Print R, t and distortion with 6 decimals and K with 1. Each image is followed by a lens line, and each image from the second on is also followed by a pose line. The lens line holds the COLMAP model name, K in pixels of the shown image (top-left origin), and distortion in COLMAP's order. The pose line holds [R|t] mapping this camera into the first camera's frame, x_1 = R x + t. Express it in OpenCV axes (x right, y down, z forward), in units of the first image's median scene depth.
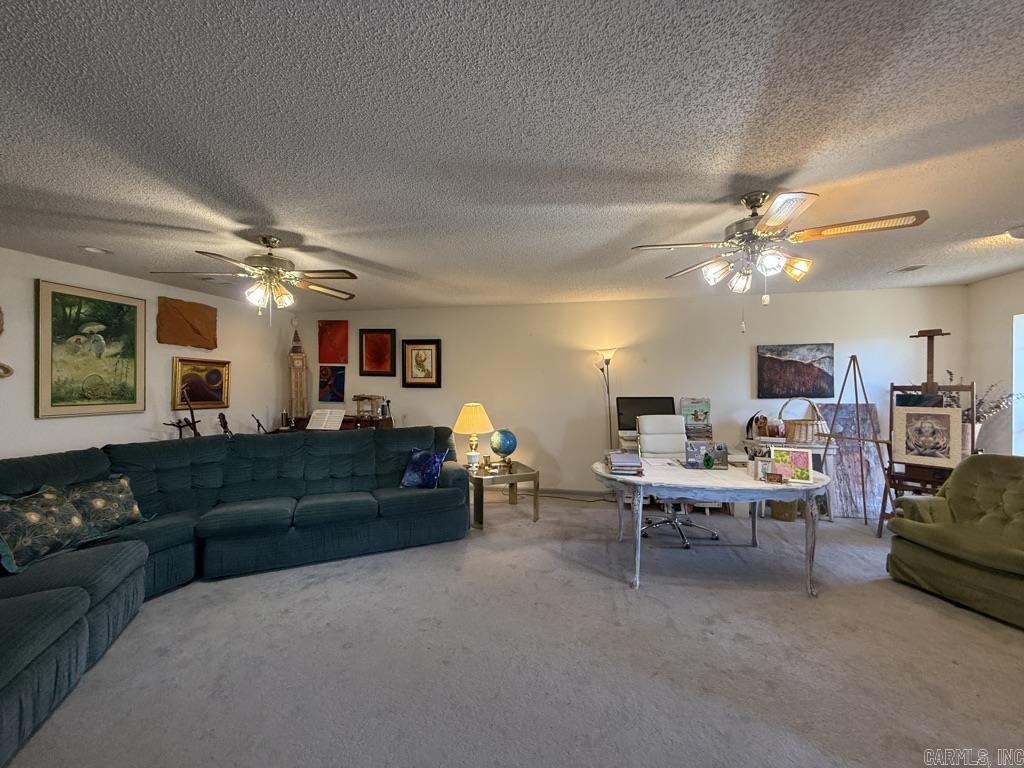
lens RADIAL K [[406.7, 0, 510.3], [0, 406.7, 384.3], [0, 0, 1]] dist [-0.000375, 0.000395]
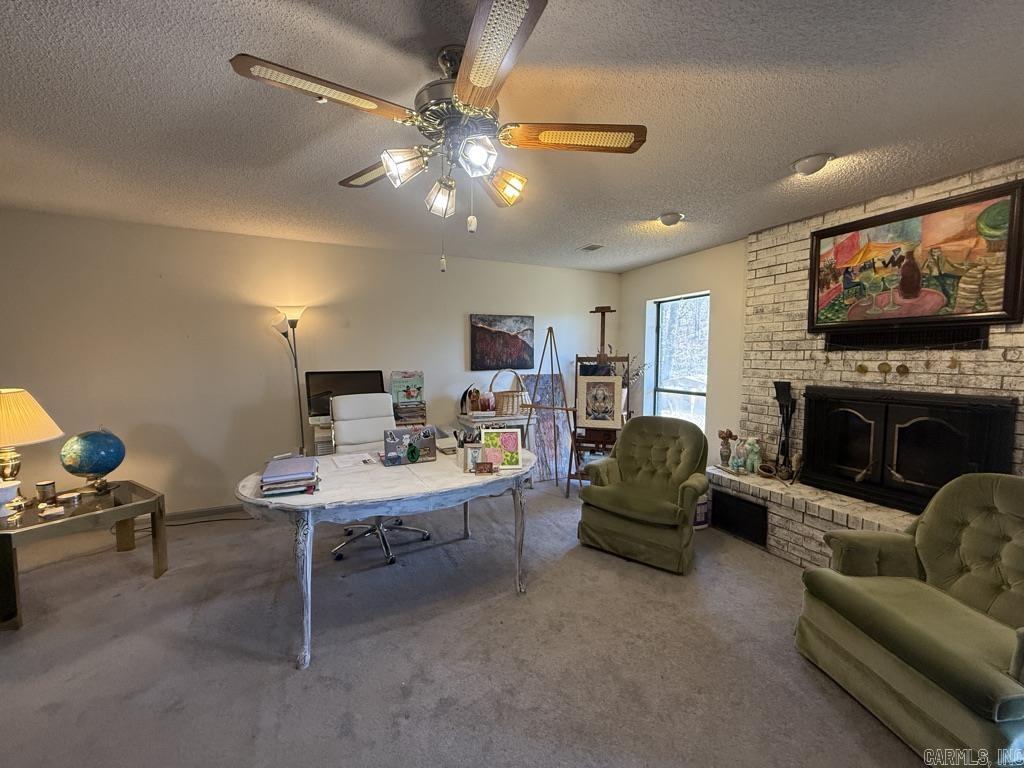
lens RADIAL K [[406.7, 0, 509.2], [0, 406.7, 384.3], [0, 0, 1]] dist [-0.000375, 0.000395]
pose [[0.808002, -0.036049, 0.588076, 0.153665], [-0.001939, 0.997958, 0.063839, 0.007450], [-0.589176, -0.052722, 0.806283, 0.229187]]
